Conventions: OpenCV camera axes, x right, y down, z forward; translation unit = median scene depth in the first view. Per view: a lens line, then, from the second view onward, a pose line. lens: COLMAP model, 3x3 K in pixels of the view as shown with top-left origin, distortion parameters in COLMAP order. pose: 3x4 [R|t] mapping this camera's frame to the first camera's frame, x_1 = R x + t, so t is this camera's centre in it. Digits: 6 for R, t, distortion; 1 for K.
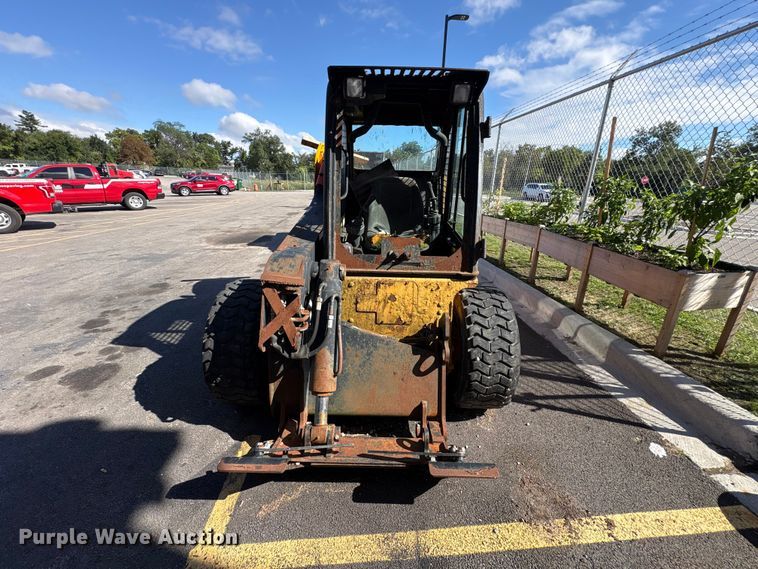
lens RADIAL K [[301.1, 0, 379.0], [0, 301.1, 284.5], [0, 0, 1]] dist [0.000157, -0.000067]
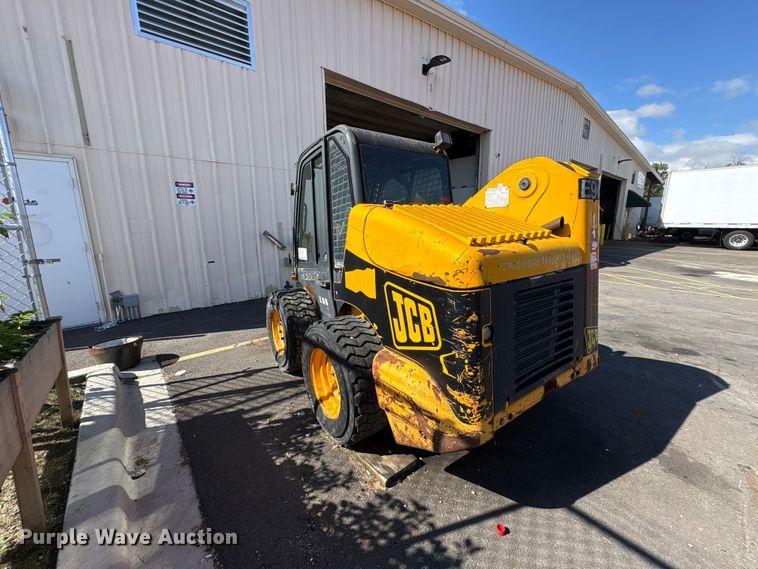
lens RADIAL K [[301.1, 0, 379.0], [0, 301.1, 284.5], [0, 0, 1]] dist [0.000157, -0.000067]
pose [[-0.815055, 0.096870, -0.571229, 0.915193], [-0.197822, 0.880147, 0.431518, -0.824281], [0.544566, 0.464712, -0.698205, 2.515041]]
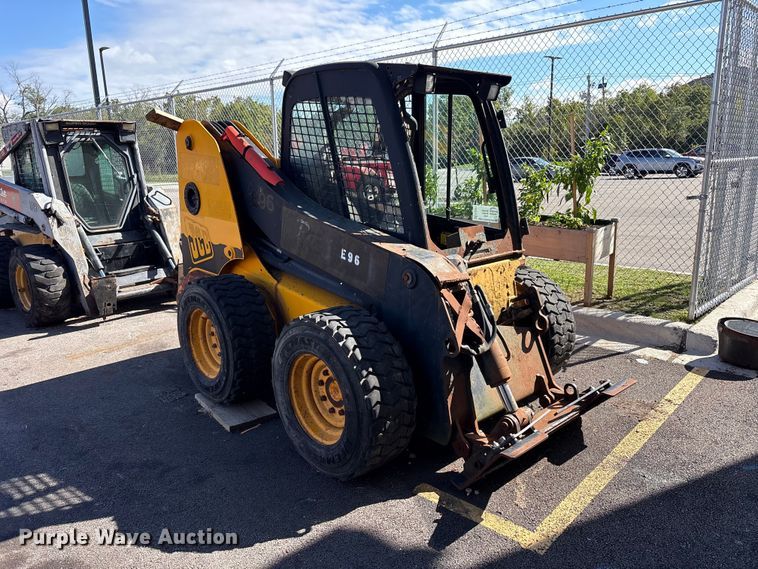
lens RADIAL K [[567.0, 0, 379.0], [0, 567.0, 284.5], [0, 0, 1]] dist [0.031373, -0.002661]
pose [[0.731197, -0.189858, 0.655214, -1.397249], [0.260290, 0.965471, -0.010715, -0.029675], [-0.630556, 0.178380, 0.755367, -0.183631]]
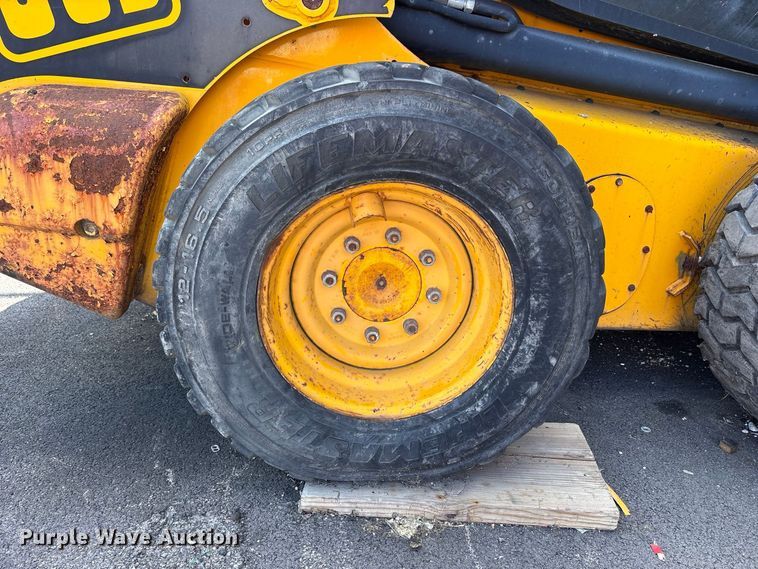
lens RADIAL K [[572.5, 0, 382.7], [0, 572.5, 281.8], [0, 0, 1]] dist [0.050585, -0.064586]
pose [[-0.089566, -0.354121, 0.930901, -1.087163], [0.277569, 0.888752, 0.364794, -0.247200], [-0.956521, 0.291063, 0.018691, 1.780018]]
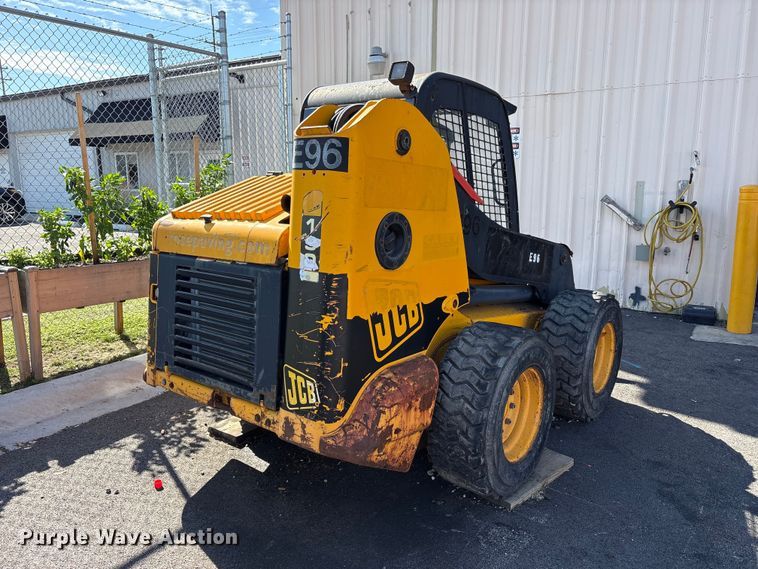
lens RADIAL K [[572.5, 0, 382.7], [0, 572.5, 281.8], [0, 0, 1]] dist [0.050585, -0.064586]
pose [[-0.784177, -0.135558, 0.605549, -1.150094], [0.183338, 0.881671, 0.434790, -1.070595], [-0.592835, 0.451973, -0.666534, 2.890484]]
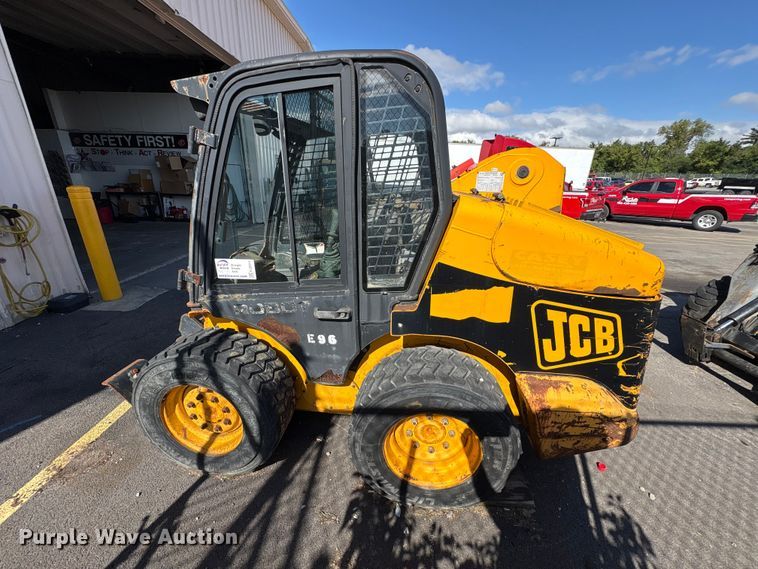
lens RADIAL K [[301.1, 0, 379.0], [0, 301.1, 284.5], [0, 0, 1]] dist [0.000157, -0.000067]
pose [[-0.102281, 0.308098, -0.945841, 1.105332], [-0.345063, 0.880800, 0.324226, -0.582880], [0.932990, 0.359536, 0.016224, 1.496705]]
